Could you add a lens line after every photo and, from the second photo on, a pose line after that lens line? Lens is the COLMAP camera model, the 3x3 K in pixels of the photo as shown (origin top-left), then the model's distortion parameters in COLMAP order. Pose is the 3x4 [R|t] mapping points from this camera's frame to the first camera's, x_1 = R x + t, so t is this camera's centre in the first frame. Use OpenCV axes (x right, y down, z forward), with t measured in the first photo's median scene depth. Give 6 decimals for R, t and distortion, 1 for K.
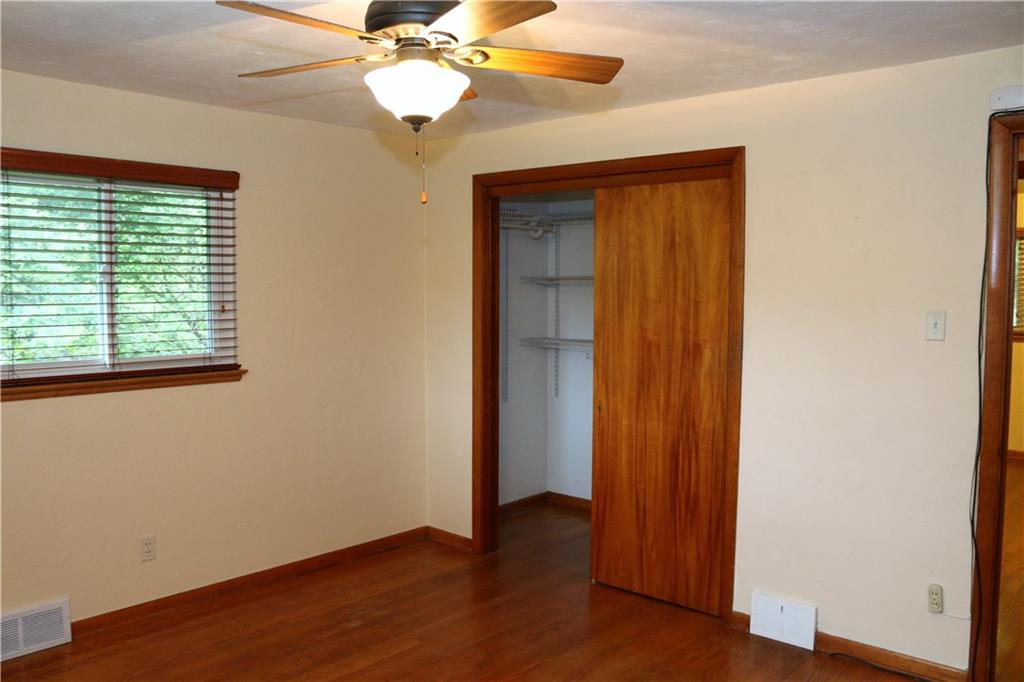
lens RADIAL K [[833.2, 0, 515.2], [0, 833.2, 341.2], [0, 0, 1]] dist [-0.102868, 0.056885]
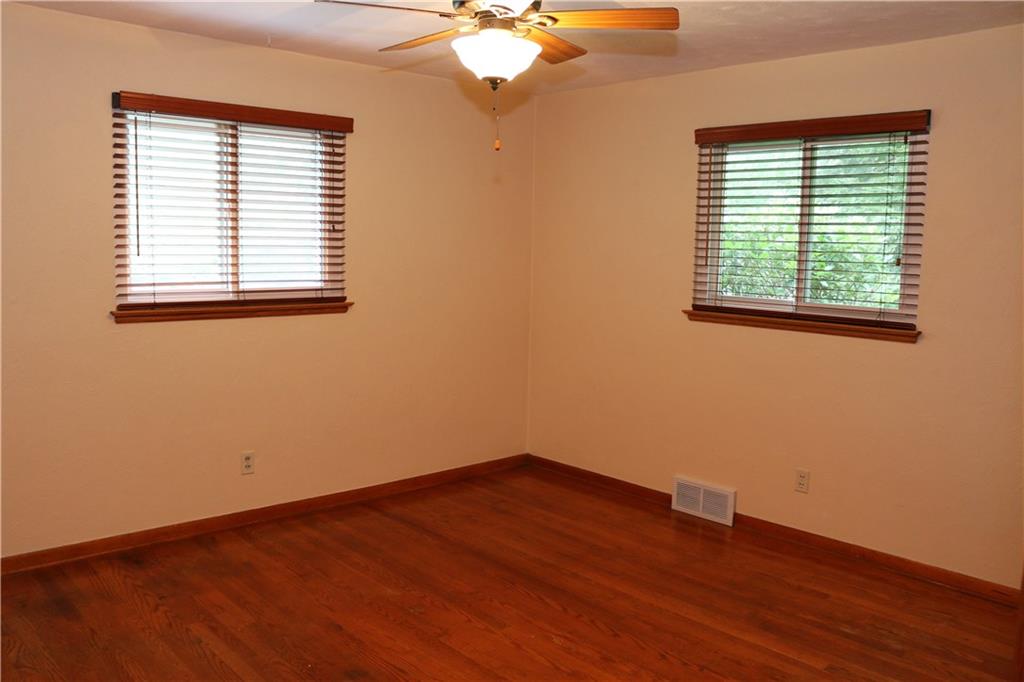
lens RADIAL K [[833.2, 0, 509.0], [0, 833.2, 342.2], [0, 0, 1]] dist [-0.102868, 0.056885]
pose [[-0.084186, 0.112893, -0.990034, 0.650053], [-0.089533, 0.988686, 0.120352, -0.023035], [0.992420, 0.098772, -0.073126, 0.692242]]
